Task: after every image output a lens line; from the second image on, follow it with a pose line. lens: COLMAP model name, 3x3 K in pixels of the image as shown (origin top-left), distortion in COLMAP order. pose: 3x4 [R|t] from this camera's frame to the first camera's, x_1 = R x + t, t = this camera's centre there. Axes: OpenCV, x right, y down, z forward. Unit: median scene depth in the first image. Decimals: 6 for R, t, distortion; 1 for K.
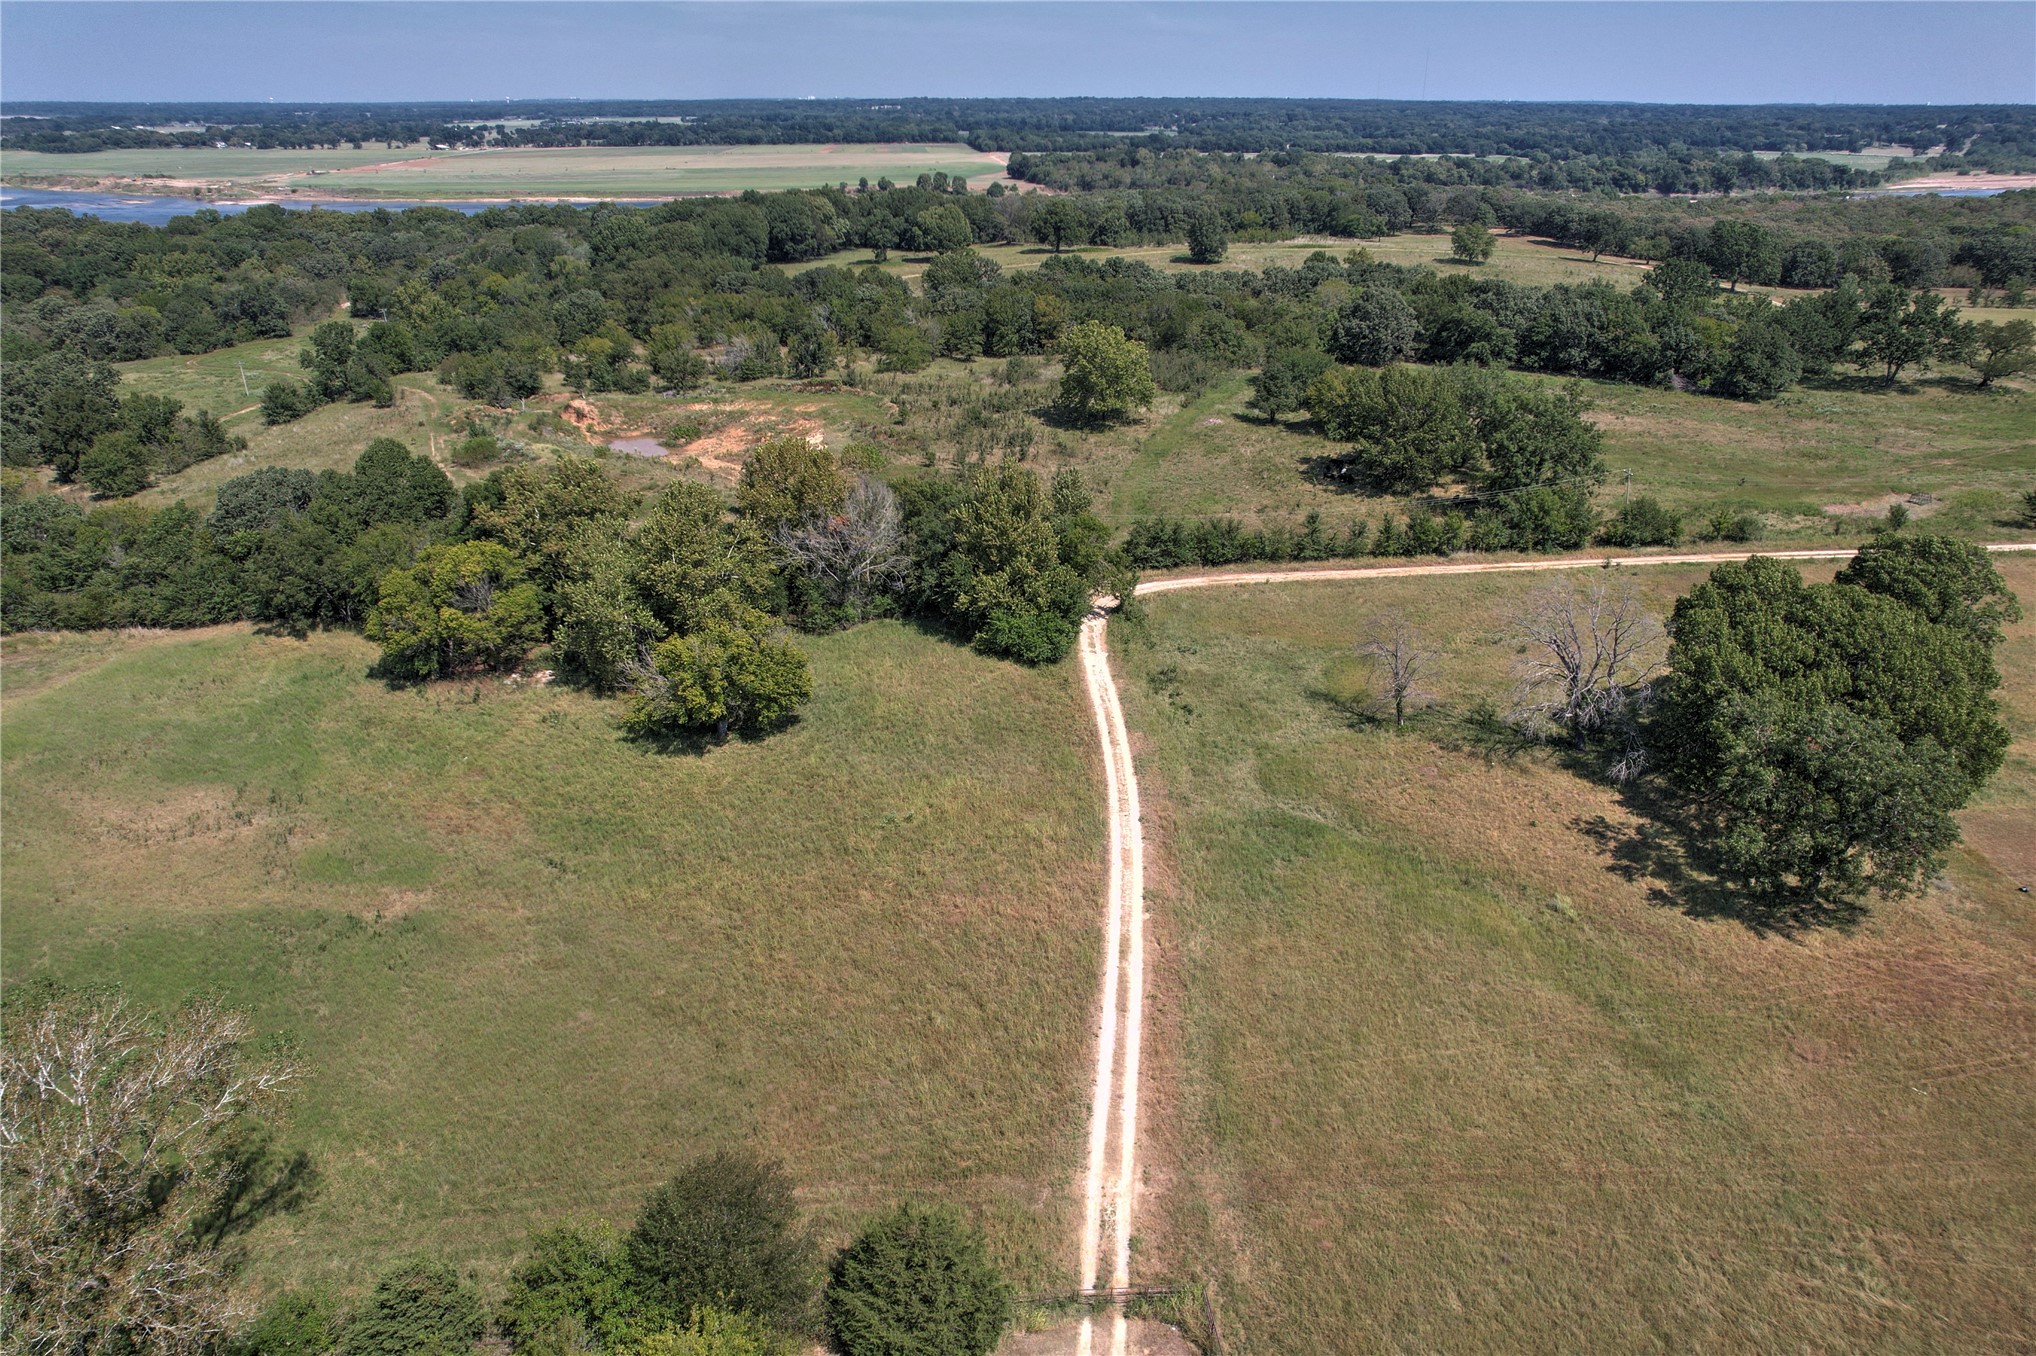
lens RADIAL K [[1303.8, 0, 1016.5], [0, 1303.8, 674.6], [0, 0, 1]] dist [-0.083266, 0.077058]
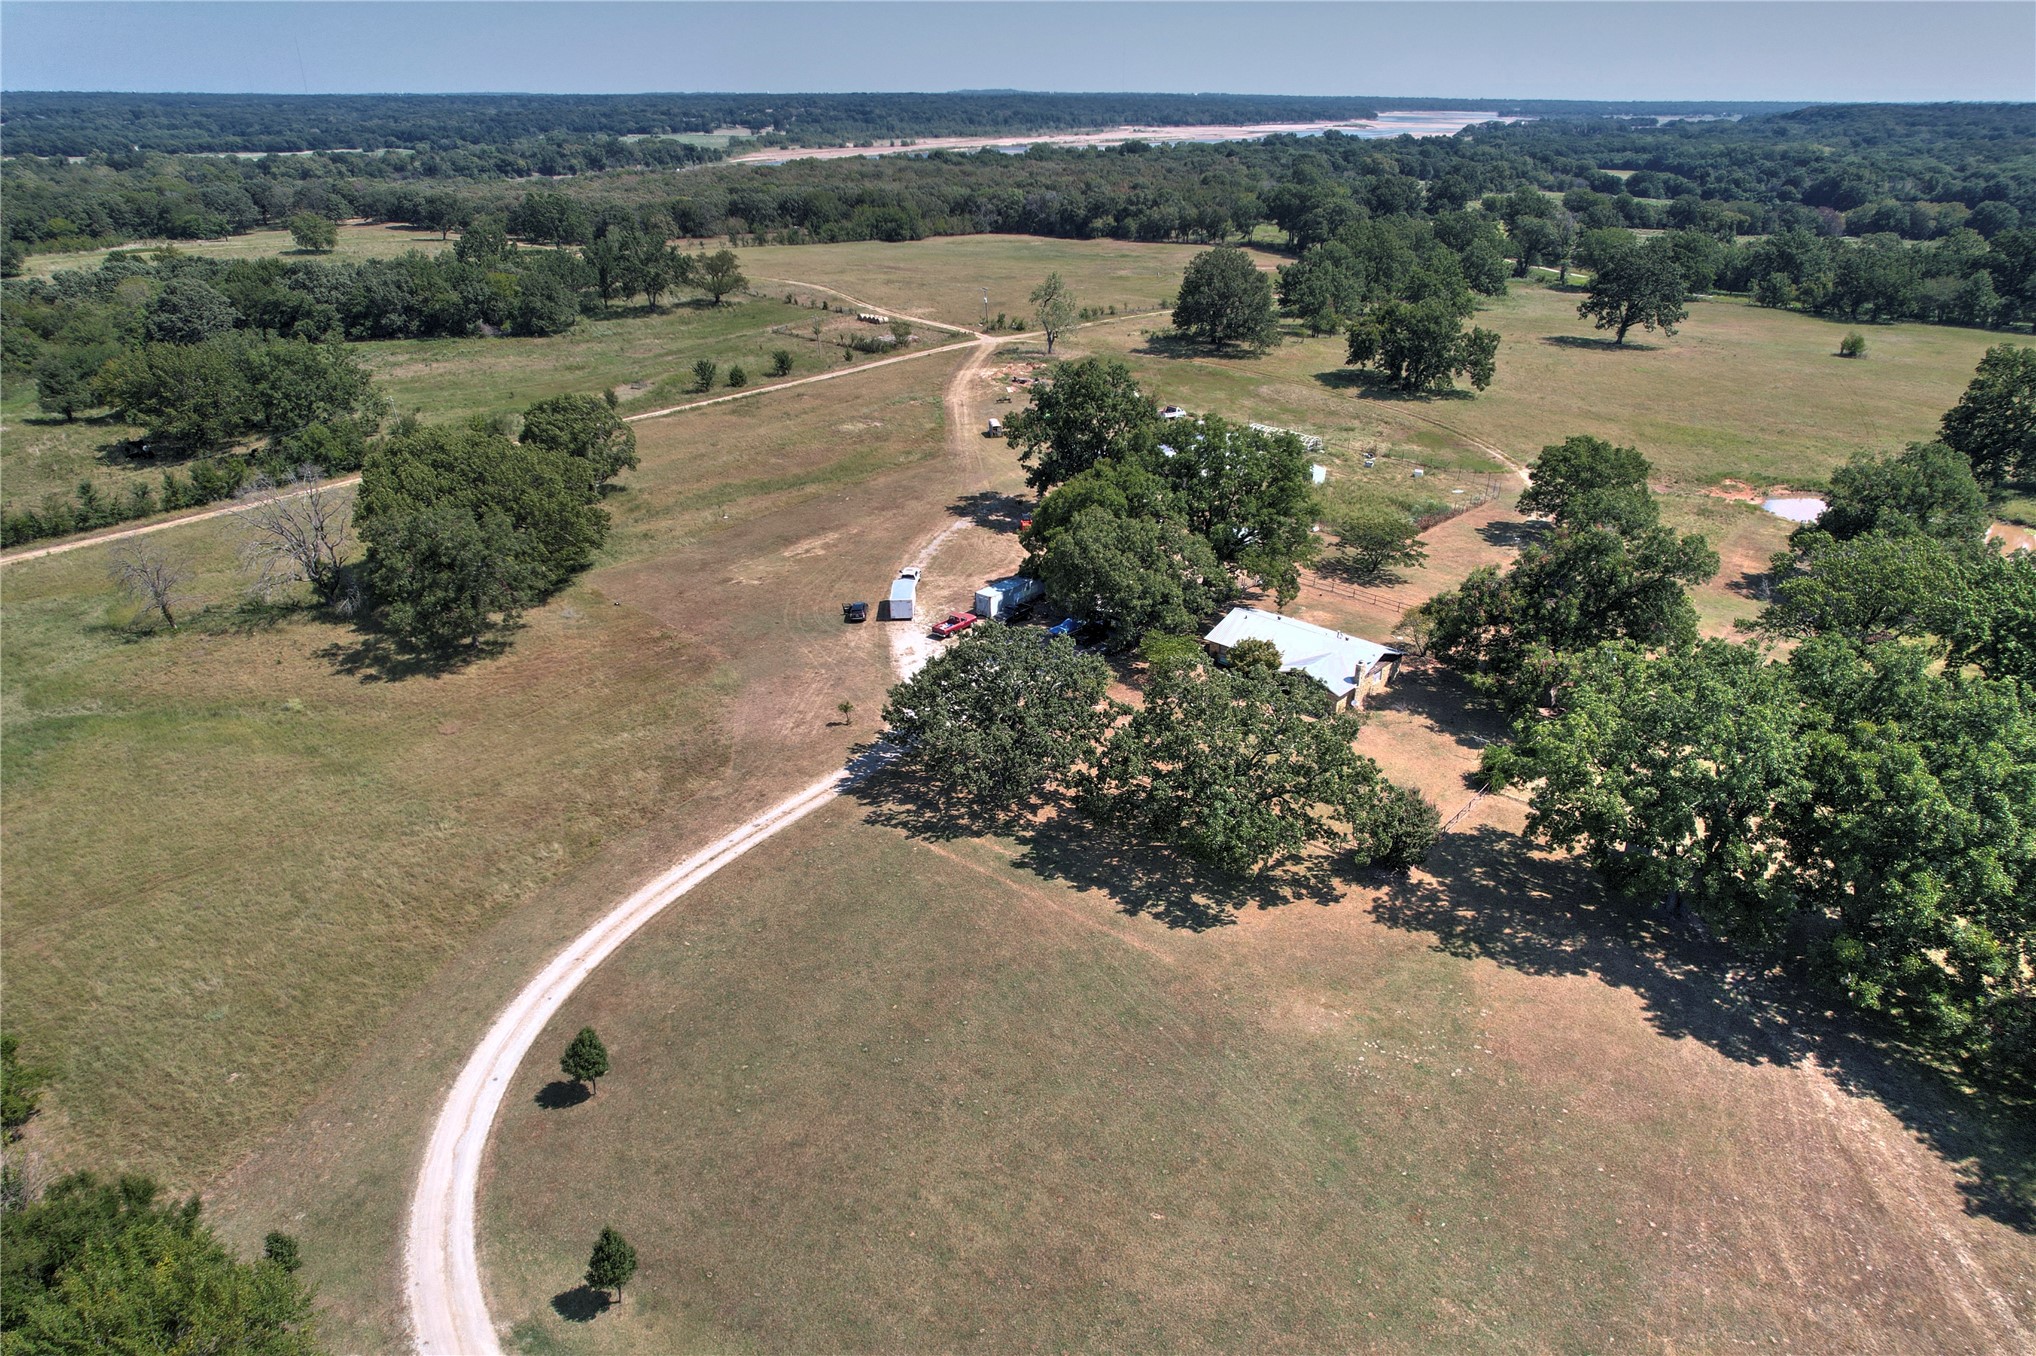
lens RADIAL K [[1303.8, 0, 1016.5], [0, 1303.8, 674.6], [0, 0, 1]] dist [-0.083266, 0.077058]
pose [[0.732852, -0.281233, 0.619545, 0.030671], [0.277922, 0.954880, 0.104704, 0.039540], [-0.621038, 0.095453, 0.777946, -0.083392]]
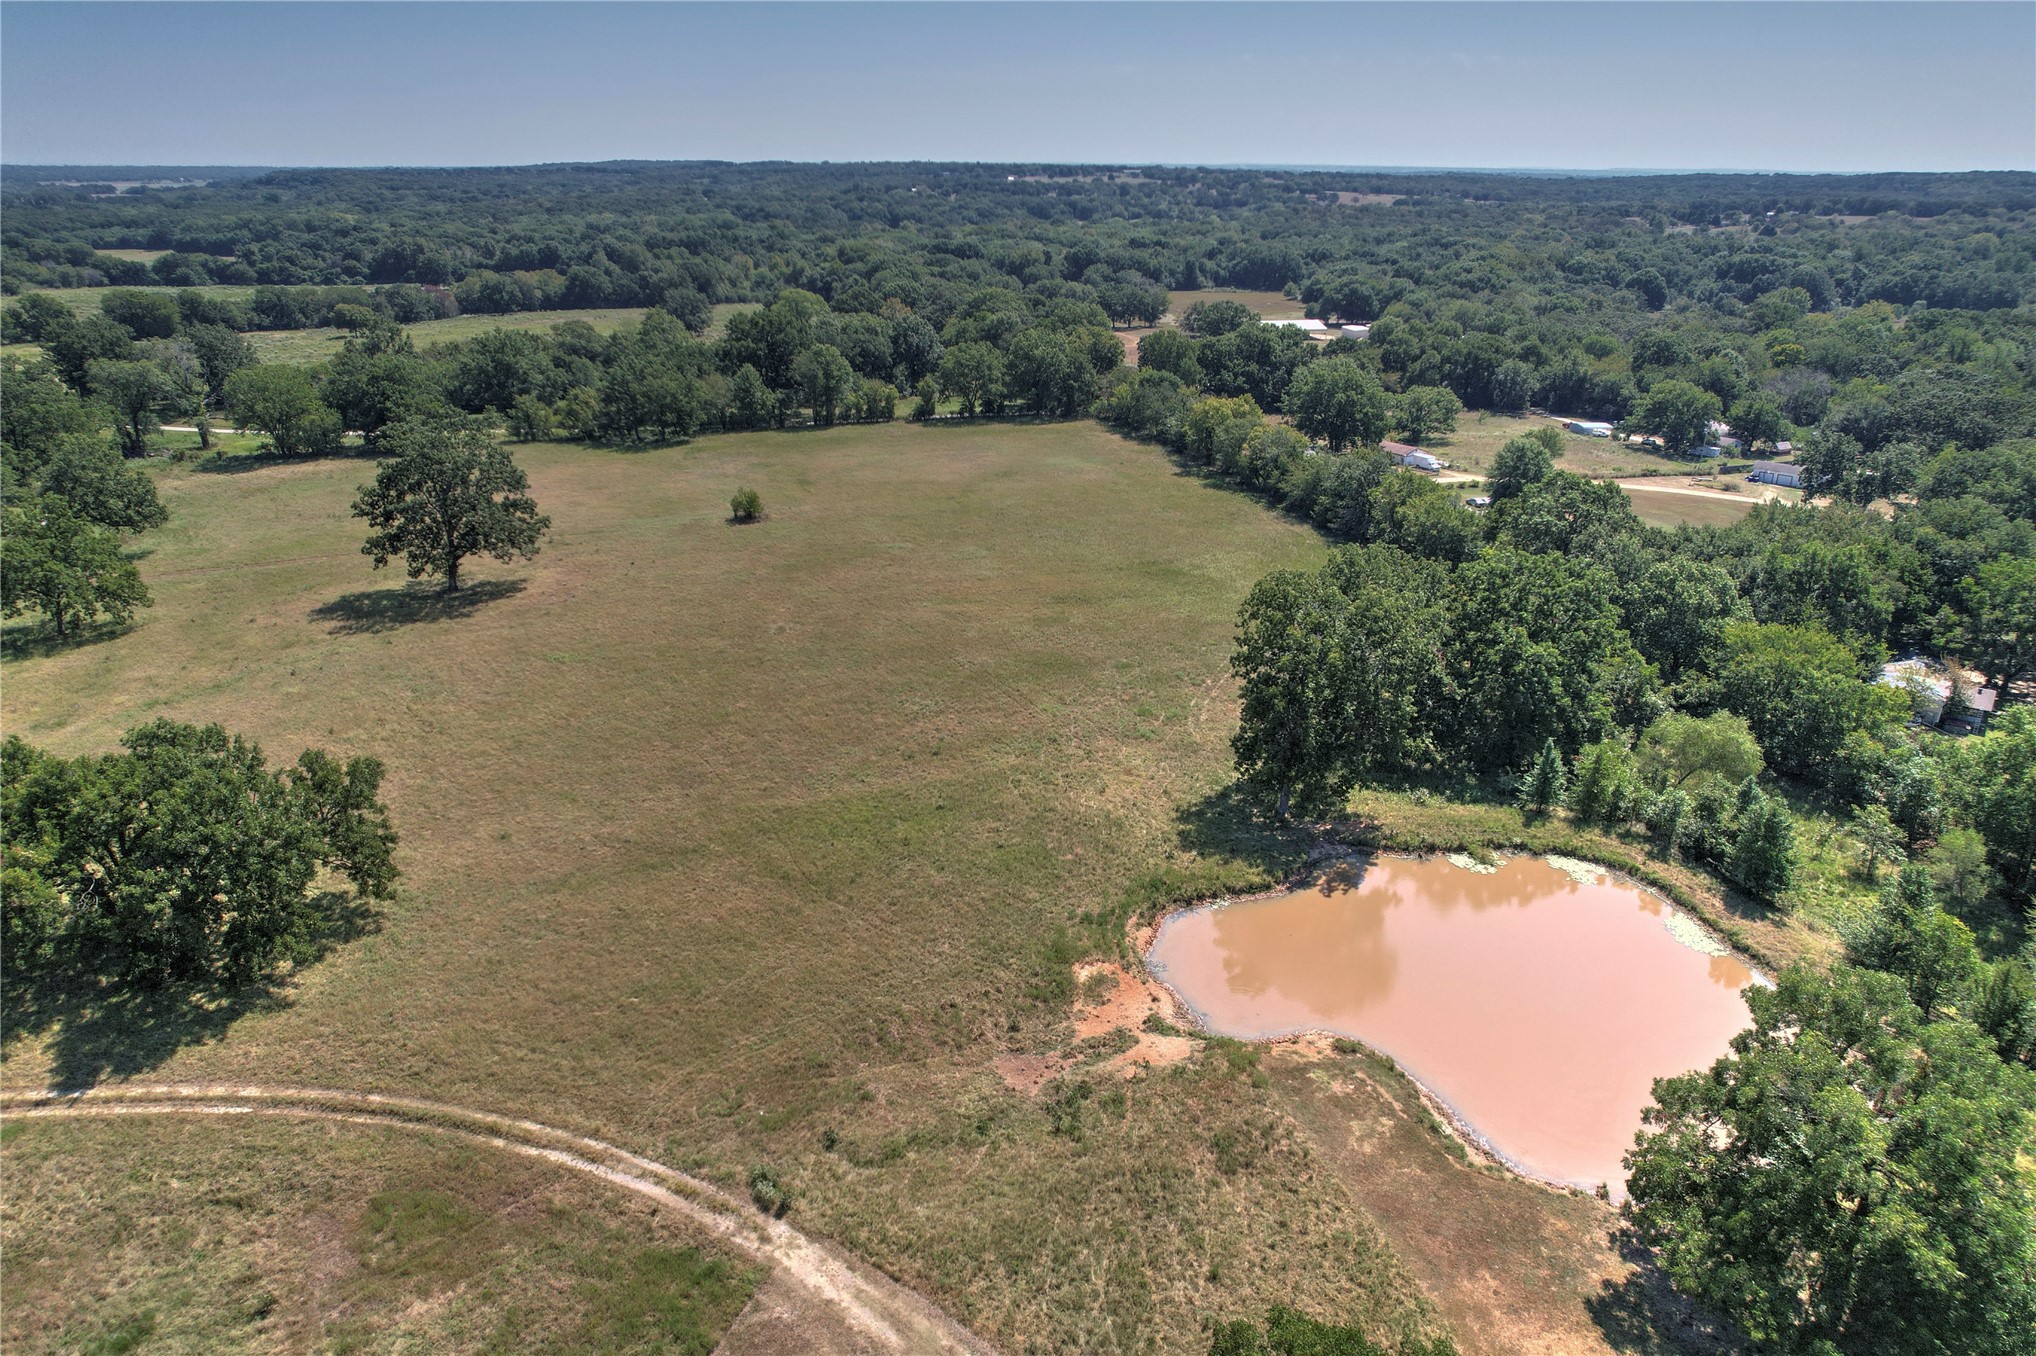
lens RADIAL K [[1303.8, 0, 1016.5], [0, 1303.8, 674.6], [0, 0, 1]] dist [-0.083266, 0.077058]
pose [[-0.199674, -0.366104, 0.908900, 0.276688], [0.399121, 0.816755, 0.416670, -0.027105], [-0.894892, 0.445959, -0.016964, 0.060896]]
